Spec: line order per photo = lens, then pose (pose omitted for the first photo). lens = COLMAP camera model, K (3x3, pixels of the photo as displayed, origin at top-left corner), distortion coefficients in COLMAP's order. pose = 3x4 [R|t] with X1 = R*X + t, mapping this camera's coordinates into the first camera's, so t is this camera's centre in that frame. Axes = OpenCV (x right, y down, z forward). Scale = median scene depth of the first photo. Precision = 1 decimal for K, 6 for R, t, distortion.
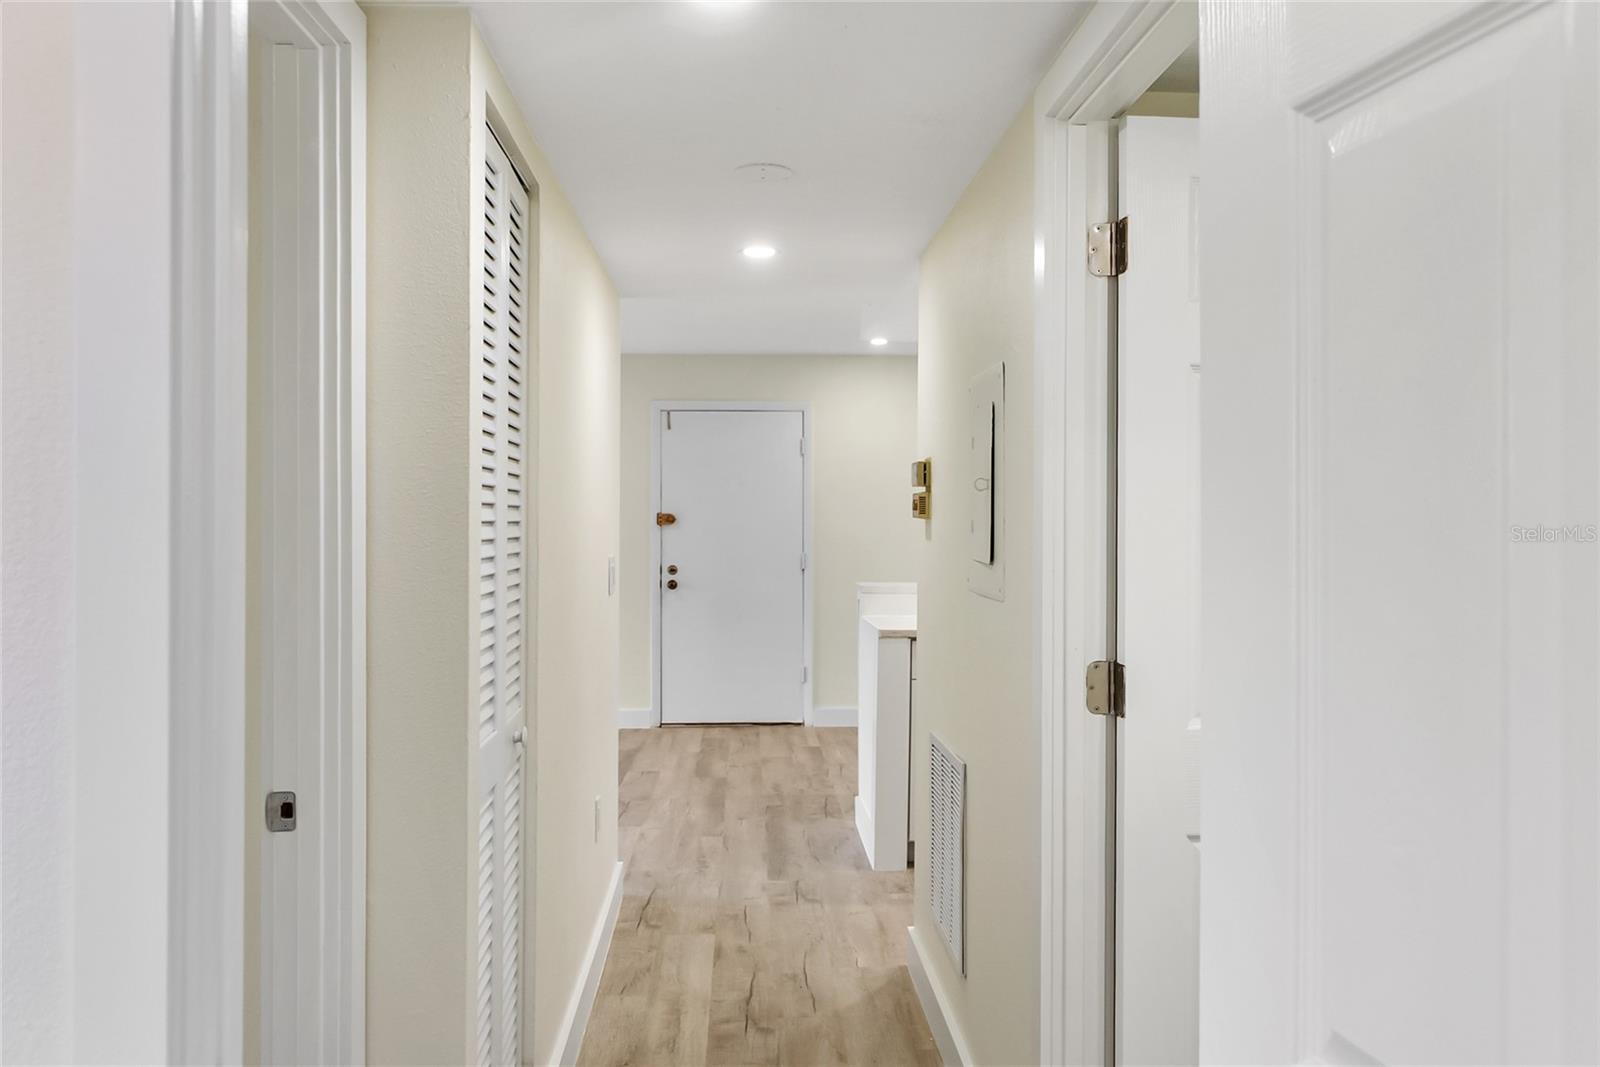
lens RADIAL K [[1253.2, 0, 798.2], [0, 1253.2, 519.8], [0, 0, 1]] dist [0.060730, 0.000368]
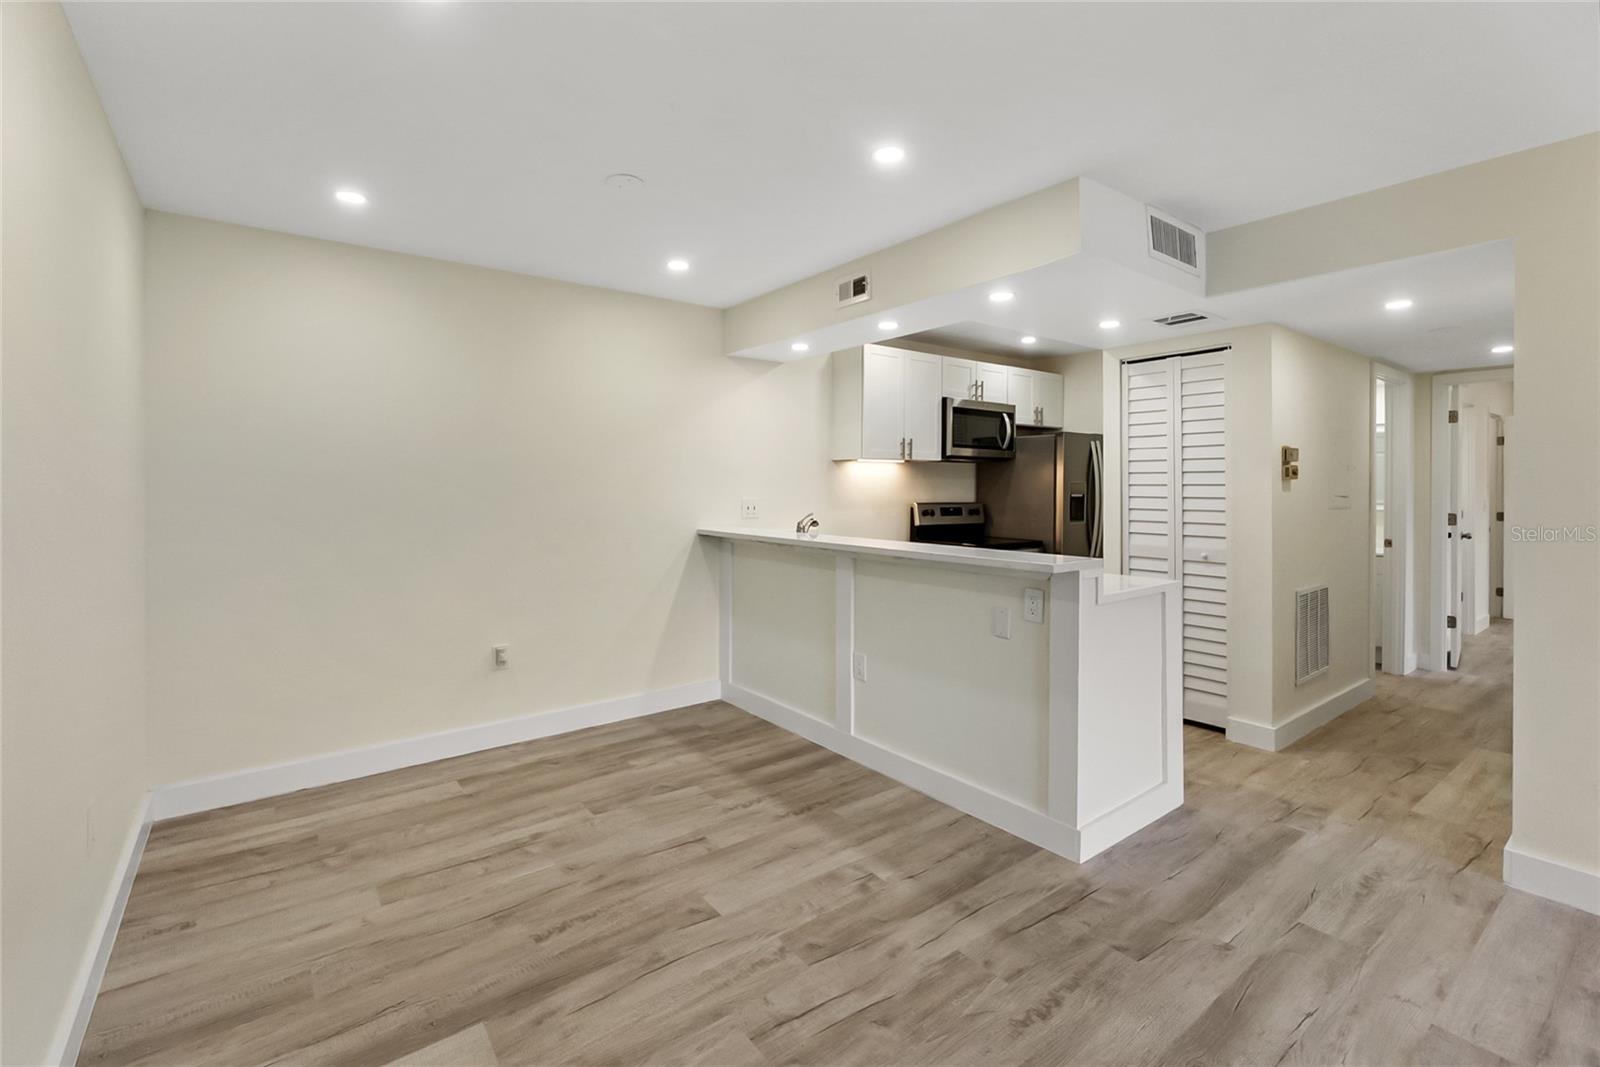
lens RADIAL K [[712.4, 0, 806.2], [0, 712.4, 488.6], [0, 0, 1]] dist [-0.005304, 0.000330]
pose [[-0.572431, -0.003911, 0.819943, -0.188724], [0.002149, 0.999978, 0.006270, 0.001944], [-0.819950, 0.005351, -0.572410, 1.194579]]
